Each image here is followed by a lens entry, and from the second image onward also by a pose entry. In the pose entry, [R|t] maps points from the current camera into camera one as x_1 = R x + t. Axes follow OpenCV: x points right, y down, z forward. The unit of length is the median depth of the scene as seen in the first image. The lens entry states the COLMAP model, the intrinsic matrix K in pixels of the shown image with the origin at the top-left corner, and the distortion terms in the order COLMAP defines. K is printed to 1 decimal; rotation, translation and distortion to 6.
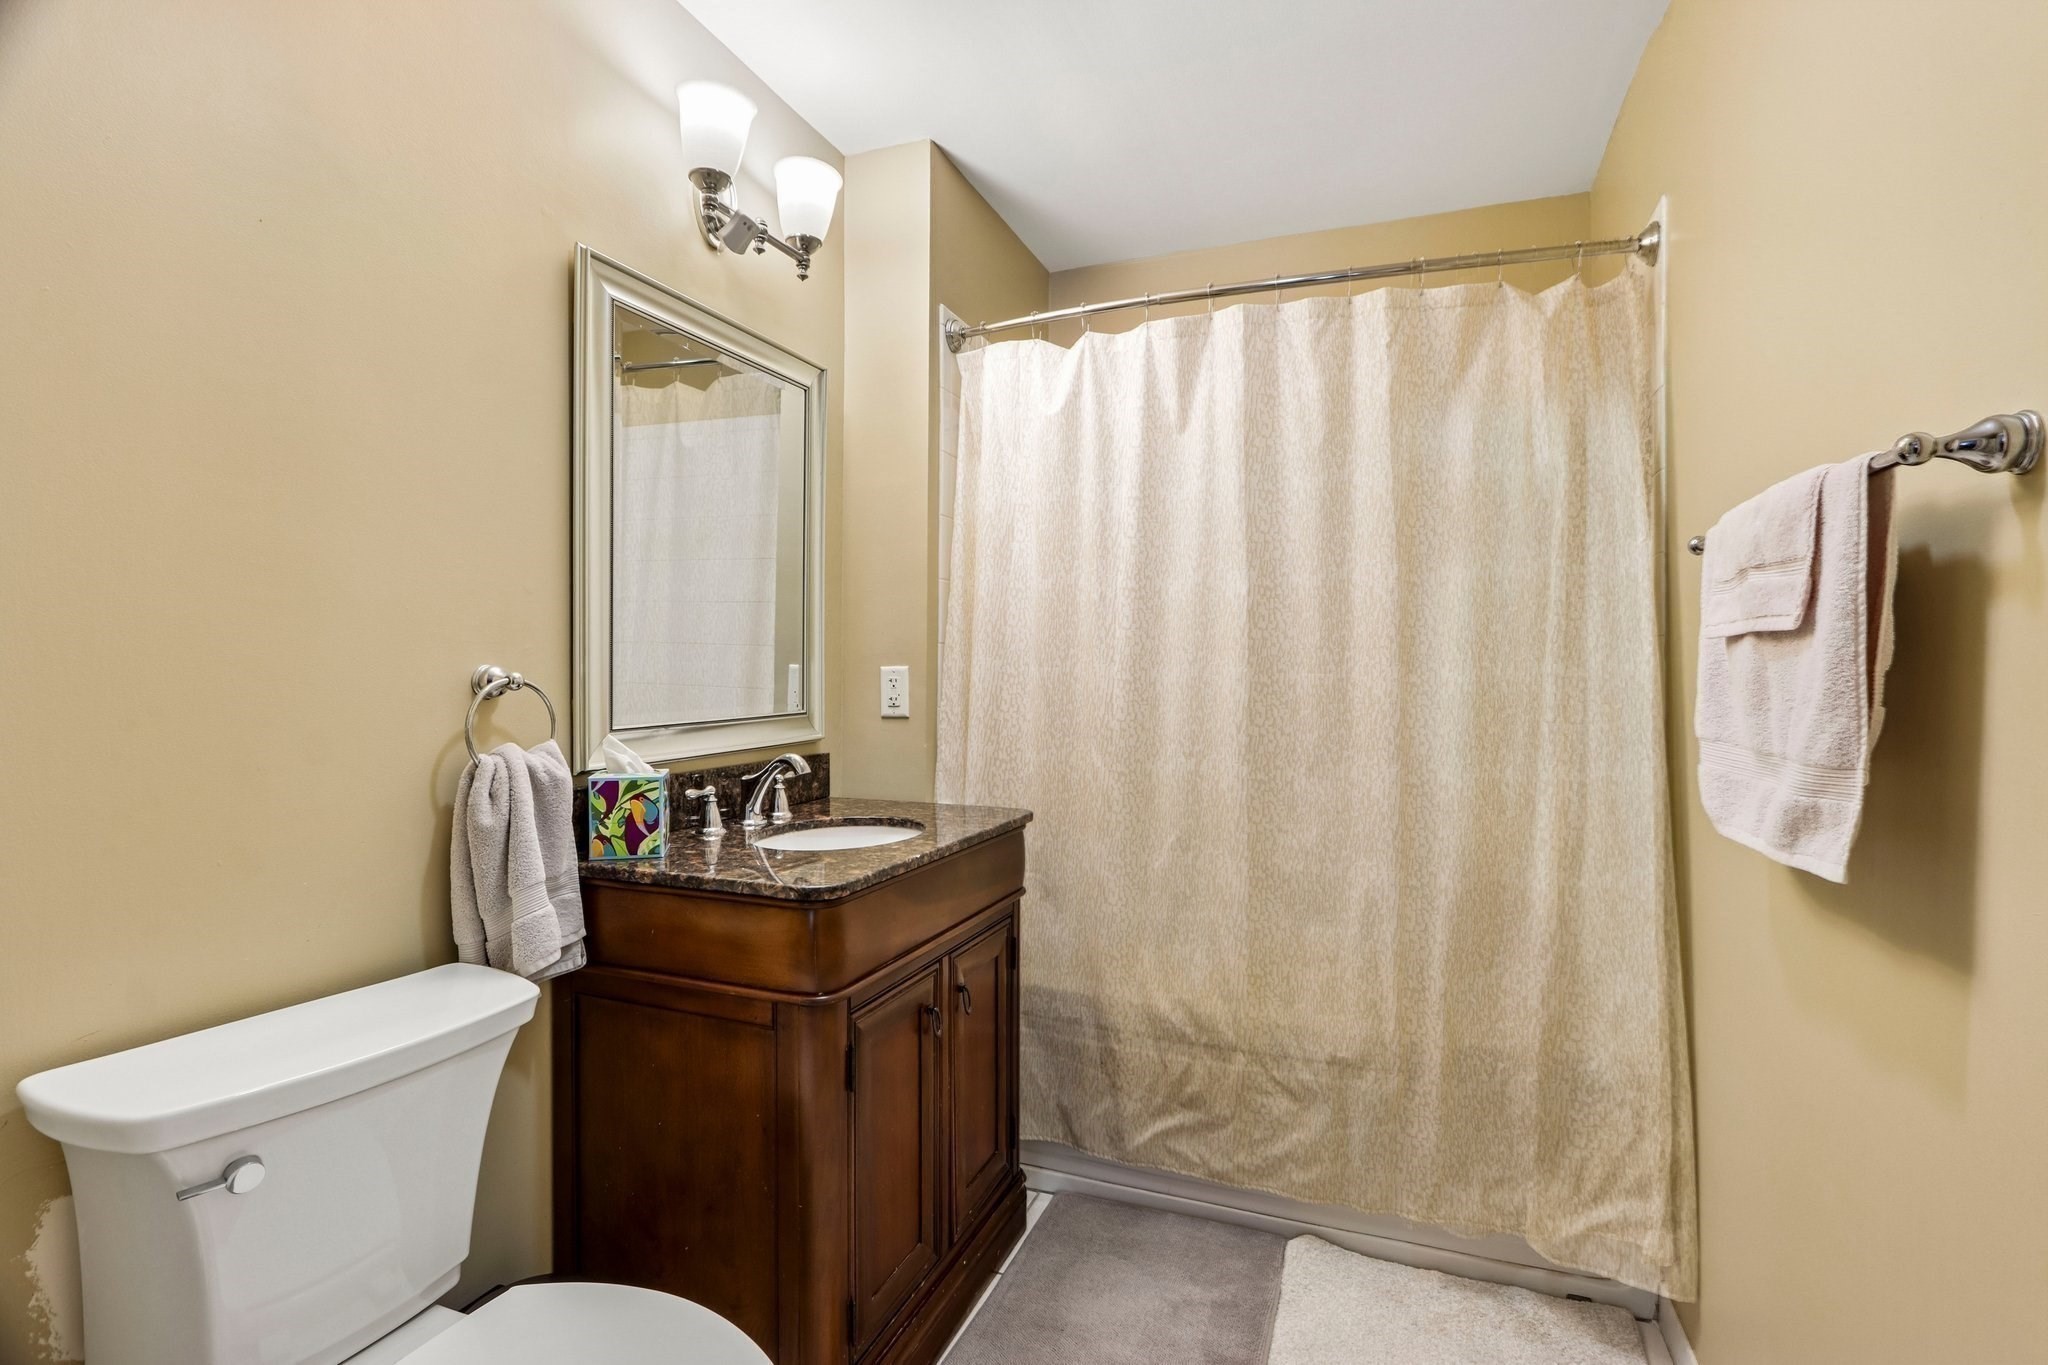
lens RADIAL K [[951.9, 0, 1030.4], [0, 951.9, 678.8], [0, 0, 1]] dist [-0.022153, 0.005295]
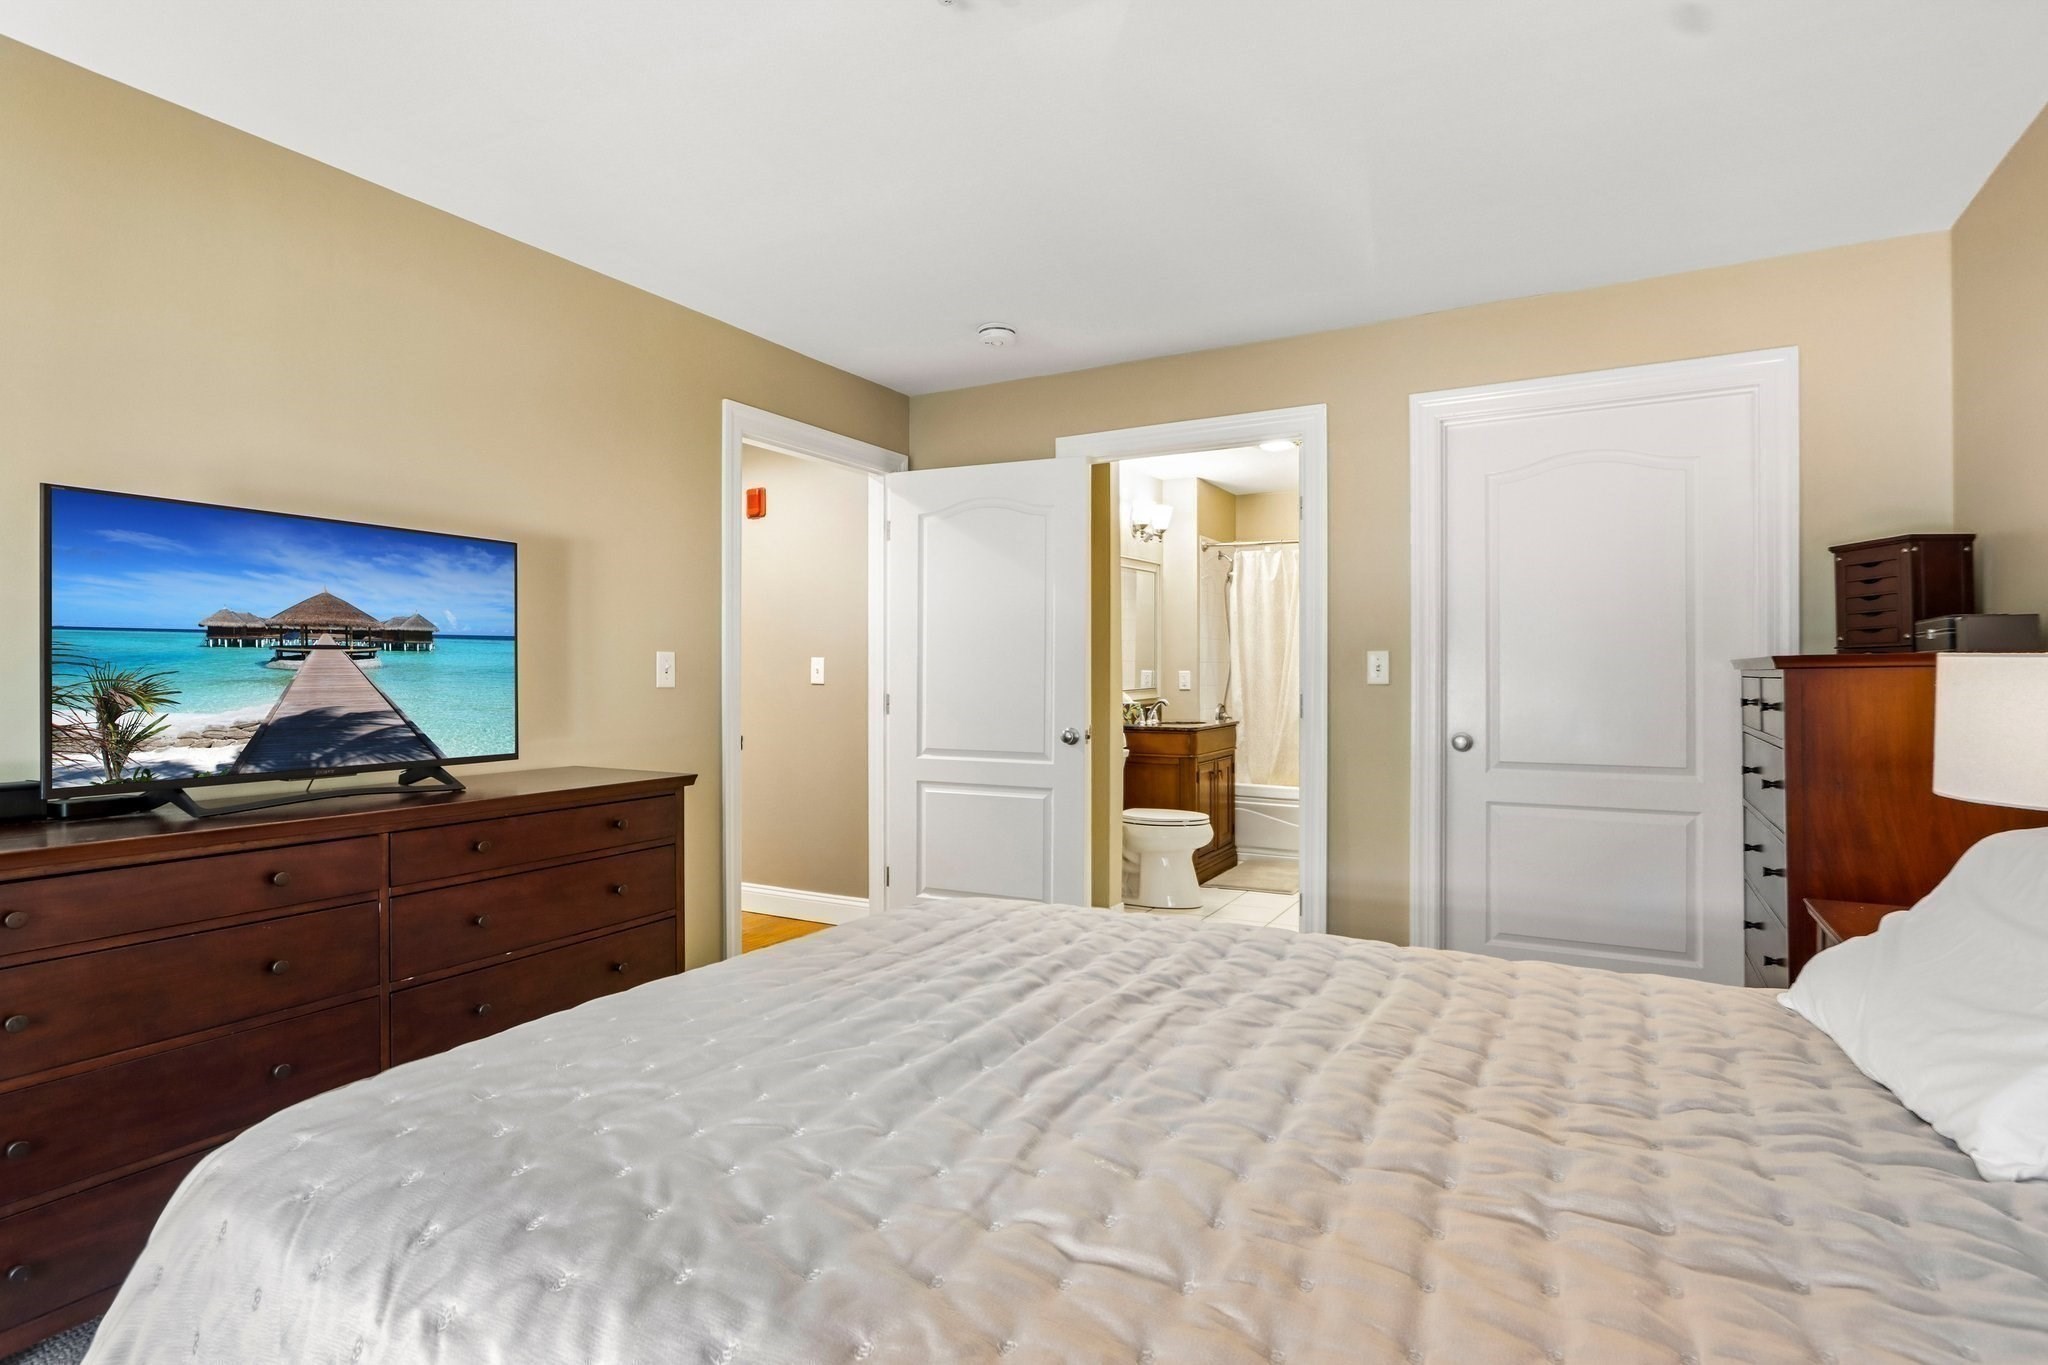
lens RADIAL K [[1027.6, 0, 1018.9], [0, 1027.6, 677.5], [0, 0, 1]] dist [-0.023250, 0.000609]
pose [[0.988354, -0.015388, -0.151393, -0.197364], [0.014566, 0.999873, -0.006534, 0.020289], [0.151475, 0.004253, 0.988452, -2.278818]]
